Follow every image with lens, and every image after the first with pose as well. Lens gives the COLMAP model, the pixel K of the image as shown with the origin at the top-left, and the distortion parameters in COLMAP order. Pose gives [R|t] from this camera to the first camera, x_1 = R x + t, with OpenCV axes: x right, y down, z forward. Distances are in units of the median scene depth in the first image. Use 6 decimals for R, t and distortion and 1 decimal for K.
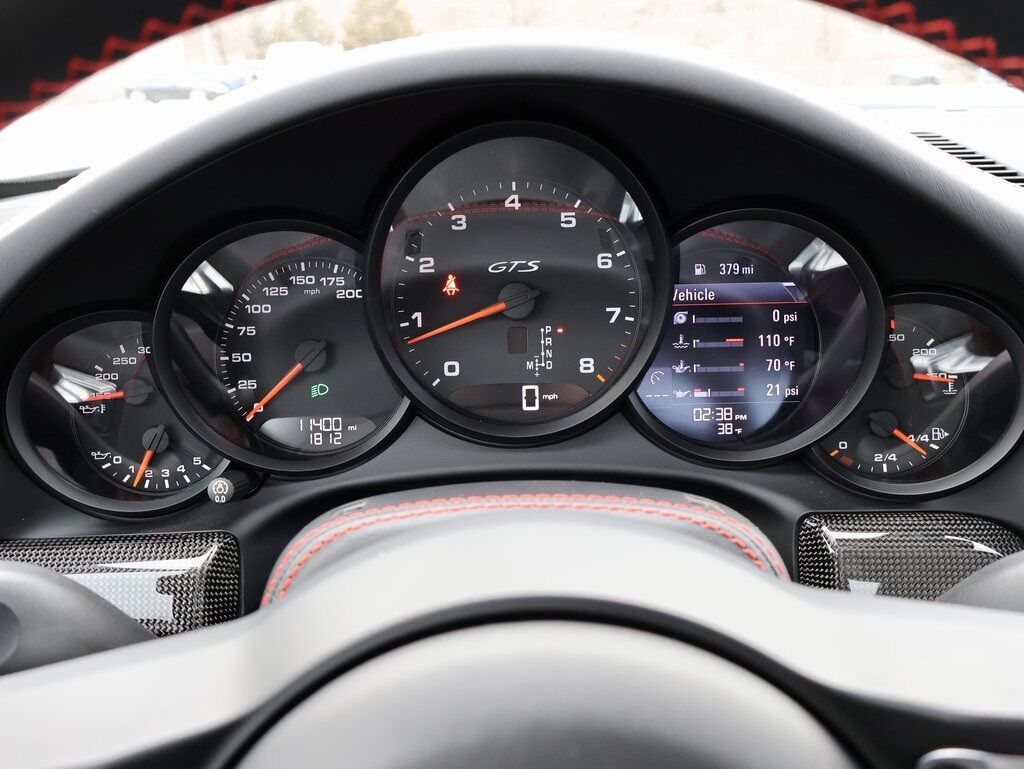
lens RADIAL K [[945.5, 0, 512.0], [0, 945.5, 384.5], [0, 0, 1]] dist [-0.005381, 0.003100]
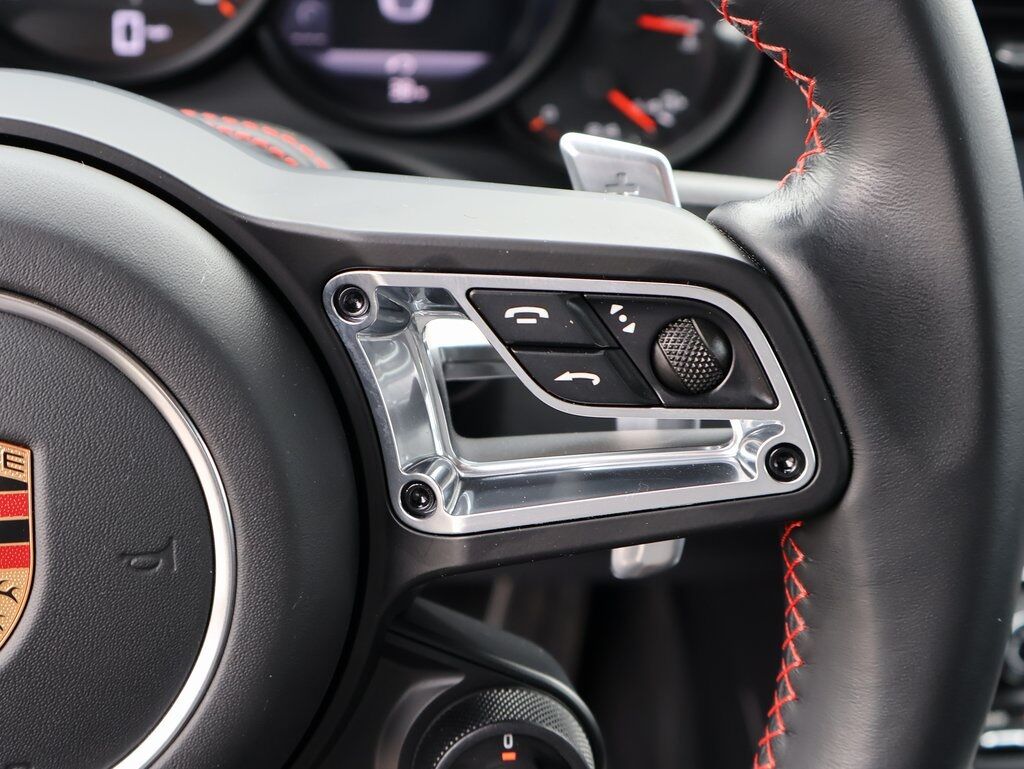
lens RADIAL K [[1707.3, 0, 512.0], [0, 1707.3, 384.5], [0, 0, 1]] dist [0.002580, 0.077098]
pose [[0.991412, 0.020187, 0.129207, 0.148196], [-0.038068, 0.989776, 0.137458, 0.089598], [-0.125111, -0.141196, 0.982044, -0.343081]]
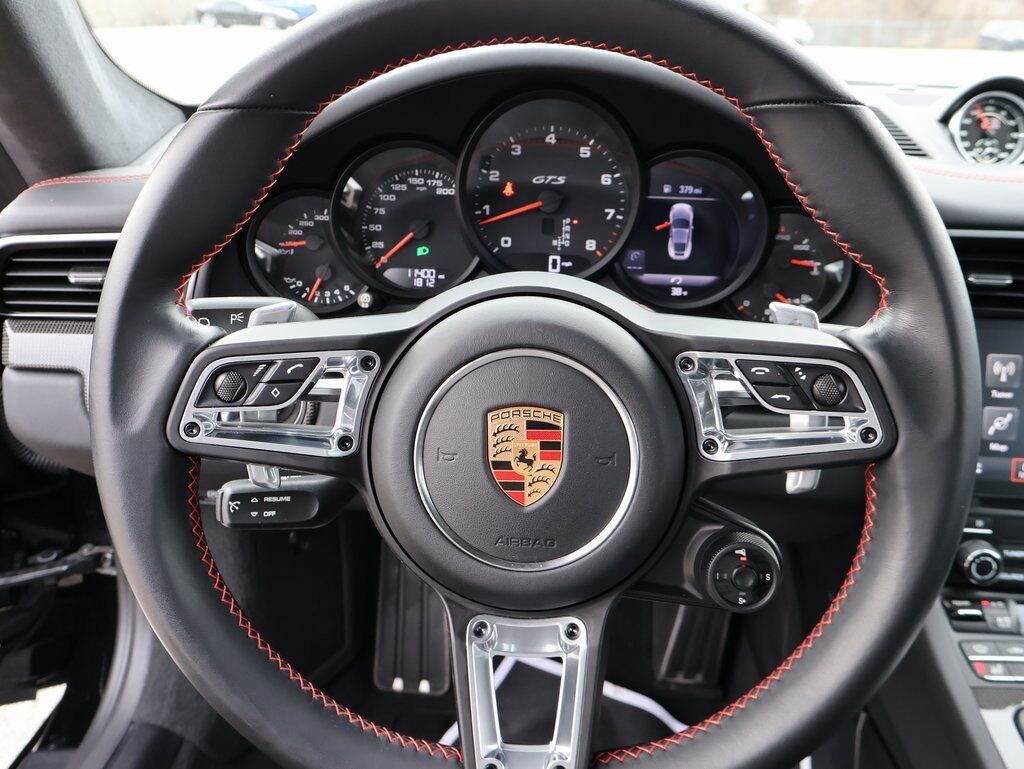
lens RADIAL K [[949.8, 0, 525.5], [0, 949.8, 387.1], [0, 0, 1]] dist [-0.005494, 0.011867]
pose [[0.997055, 0.066259, -0.038617, 0.047615], [-0.063964, 0.996270, 0.057920, 0.132867], [0.042311, -0.055279, 0.997574, -0.614775]]
